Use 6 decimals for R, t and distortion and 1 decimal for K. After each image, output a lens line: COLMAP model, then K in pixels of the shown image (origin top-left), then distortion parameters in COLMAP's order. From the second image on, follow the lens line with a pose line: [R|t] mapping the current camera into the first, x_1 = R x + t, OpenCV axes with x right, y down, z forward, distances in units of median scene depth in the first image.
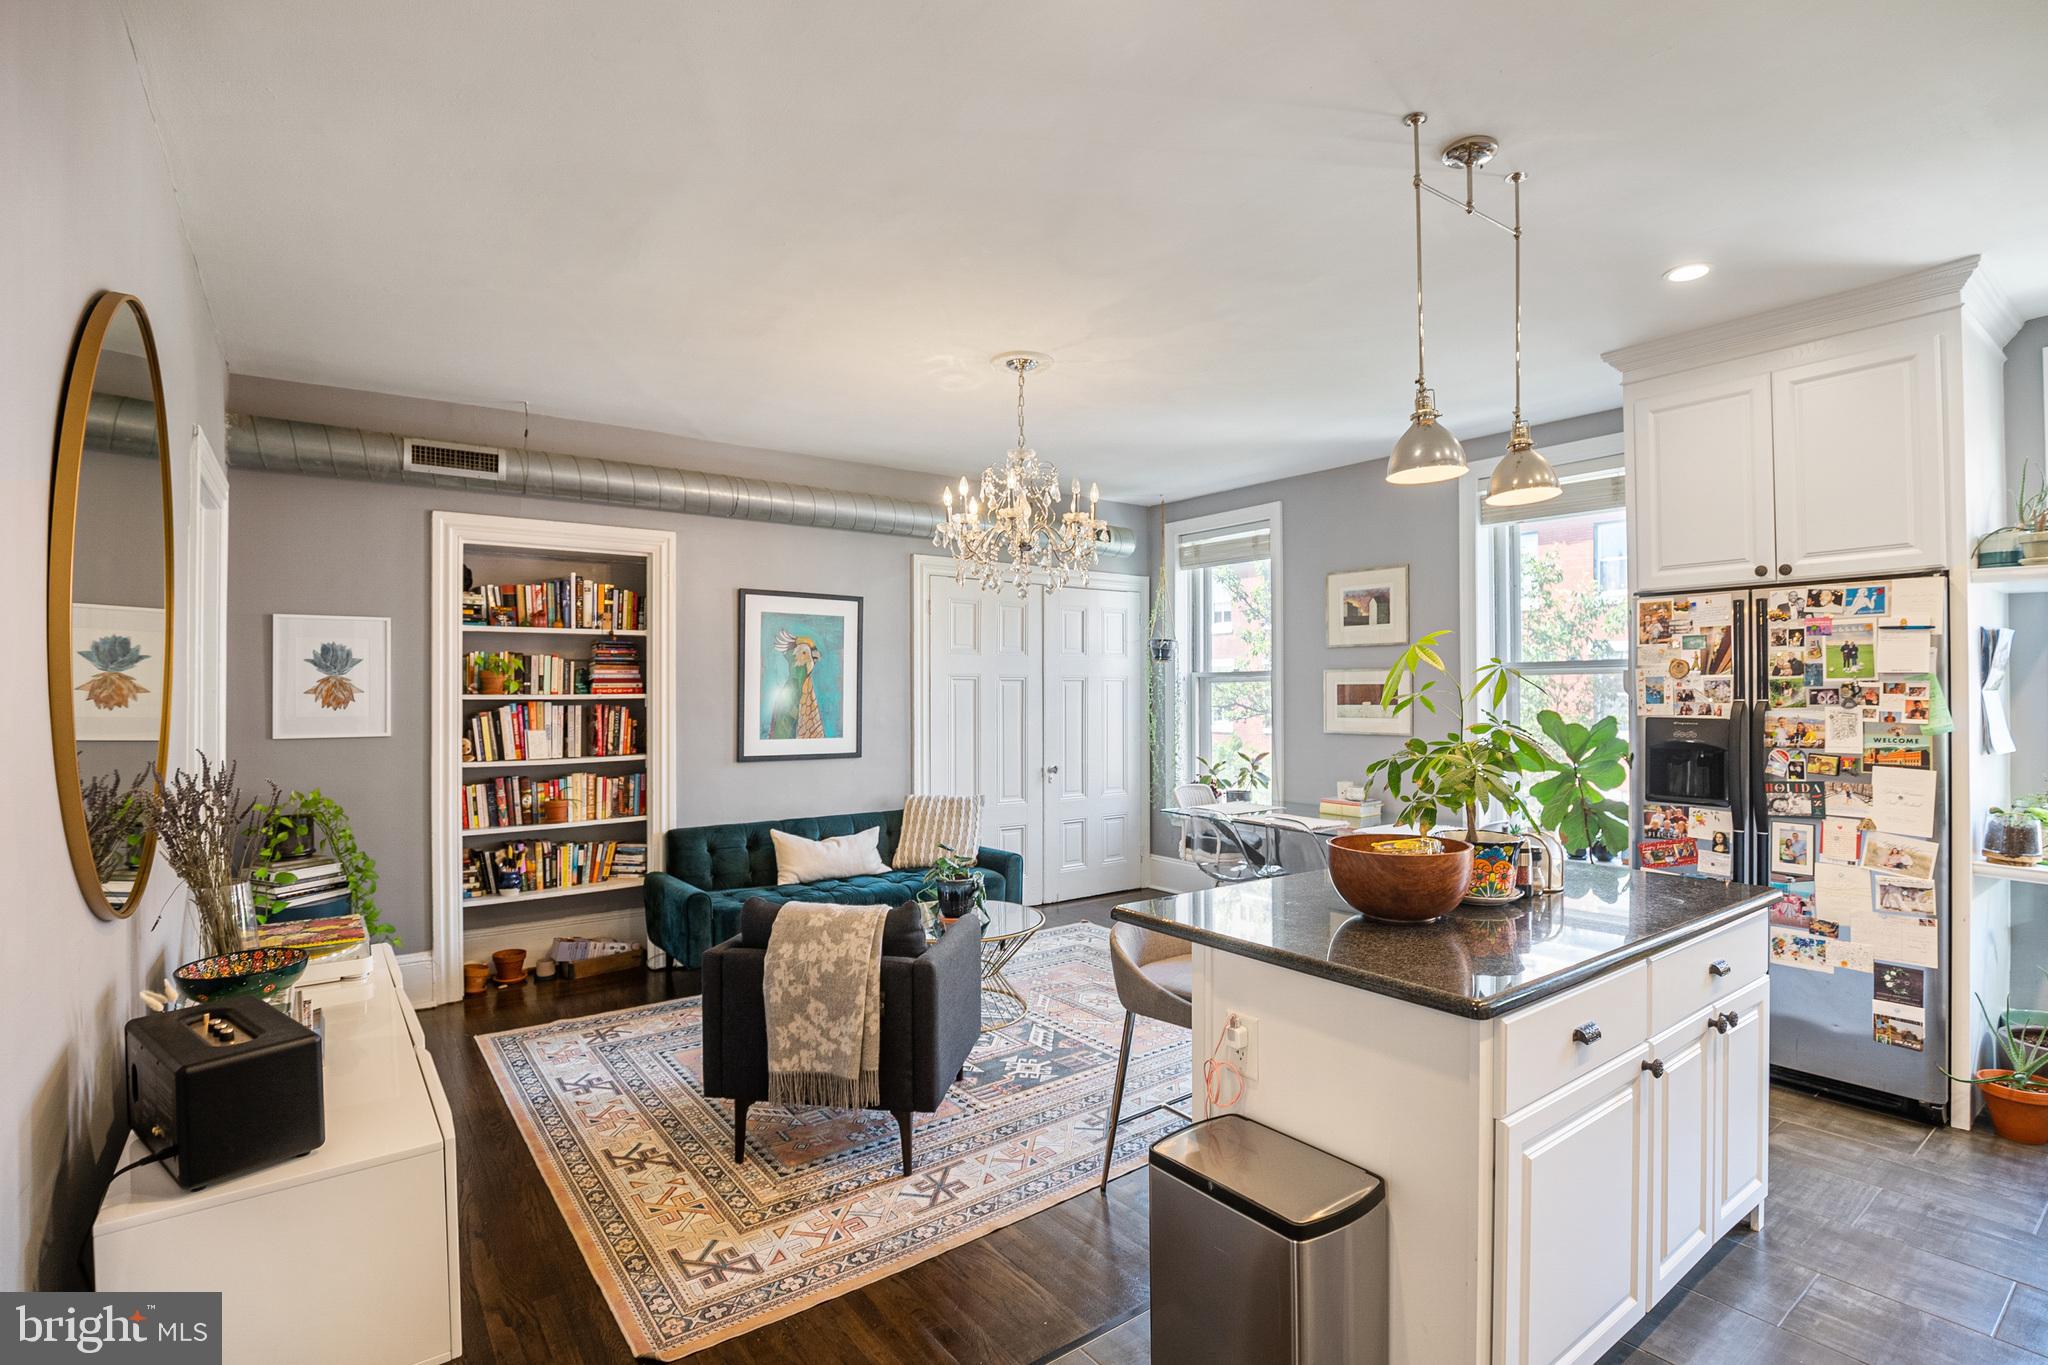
lens RADIAL K [[960.7, 0, 1024.0], [0, 960.7, 682.5], [0, 0, 1]] dist [-0.036625, -0.000074]
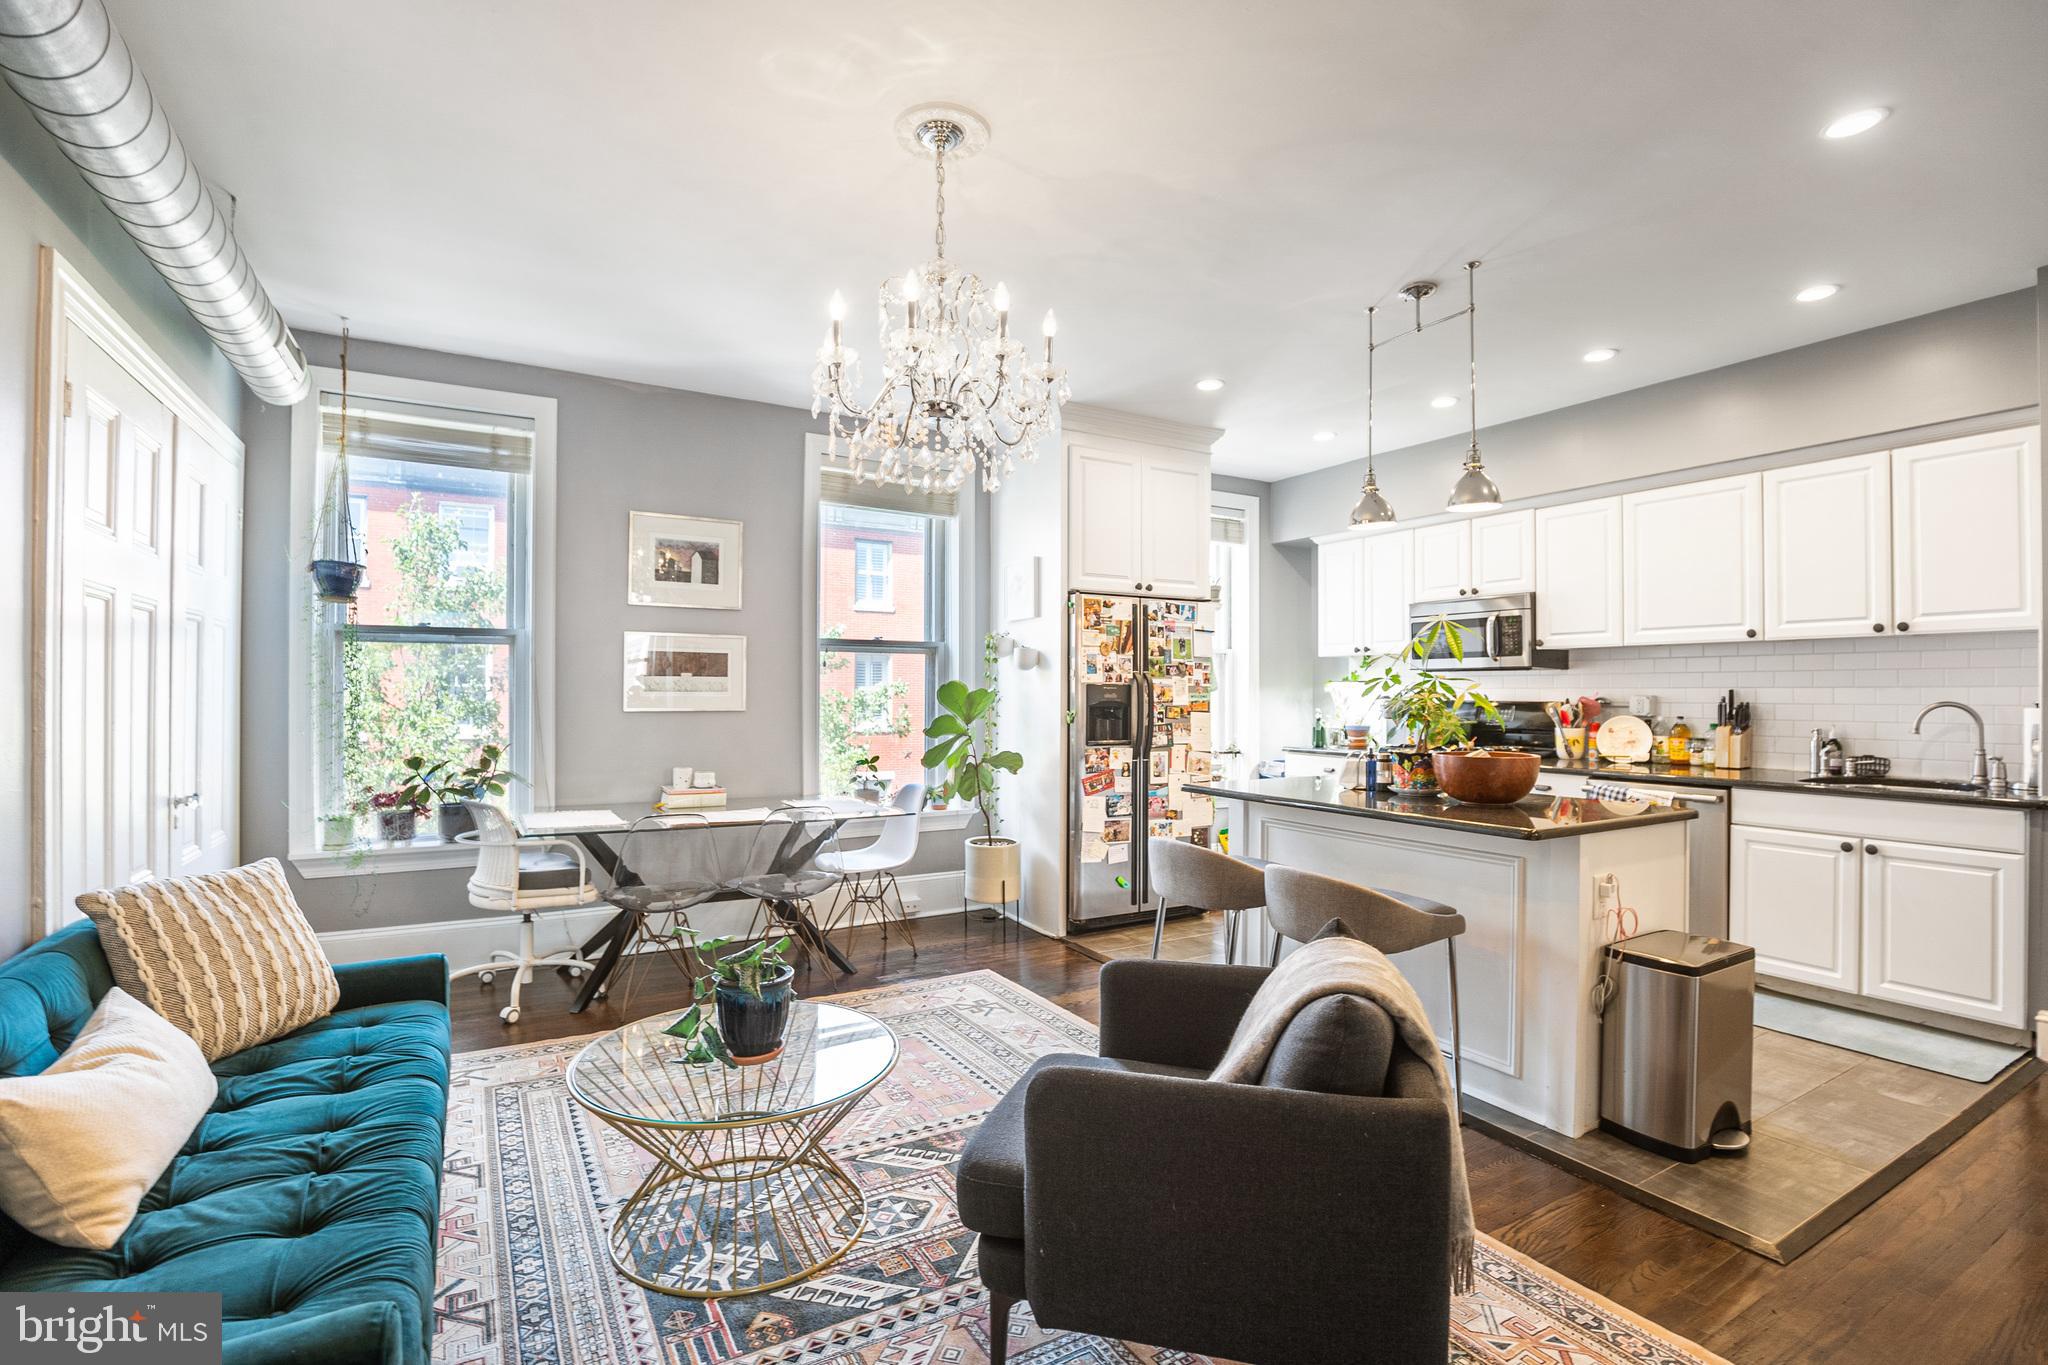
lens RADIAL K [[945.9, 0, 1021.4], [0, 945.9, 692.9], [0, 0, 1]] dist [-0.031850, 0.000106]
pose [[0.104980, 0.001896, 0.994473, -0.737427], [-0.016138, 0.999870, -0.000202, 0.054949], [-0.994343, -0.016028, 0.104997, 1.021052]]
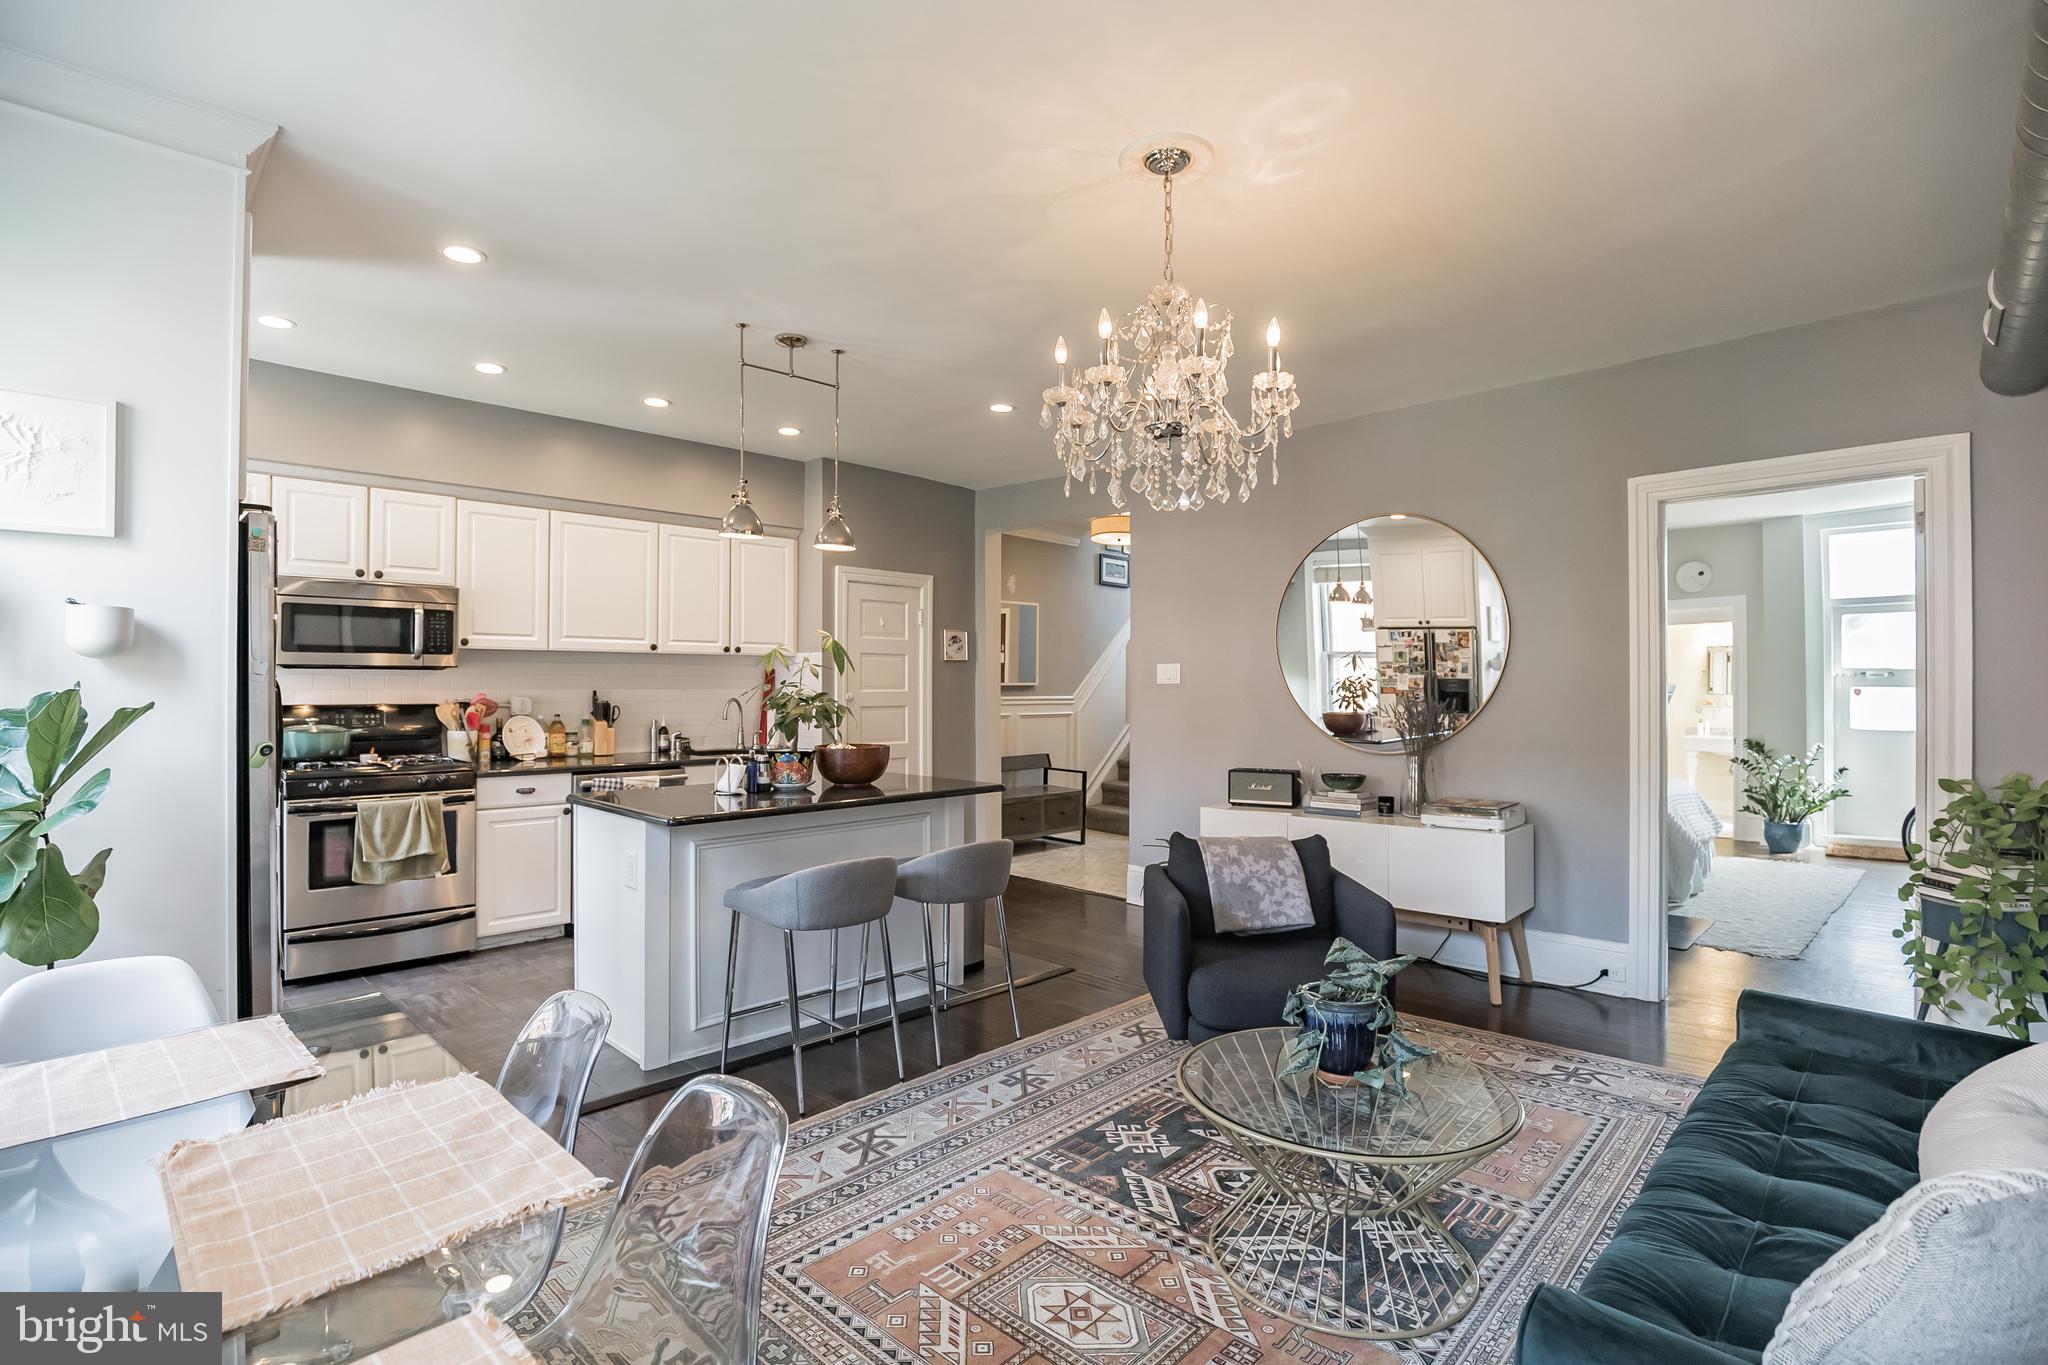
lens RADIAL K [[960.7, 0, 1024.0], [0, 960.7, 682.5], [0, 0, 1]] dist [-0.036625, -0.000074]
pose [[-0.986252, 0.002154, -0.165236, 0.242427], [0.004674, 0.999879, -0.014865, 0.047692], [0.165184, -0.015433, -0.986142, 1.910000]]
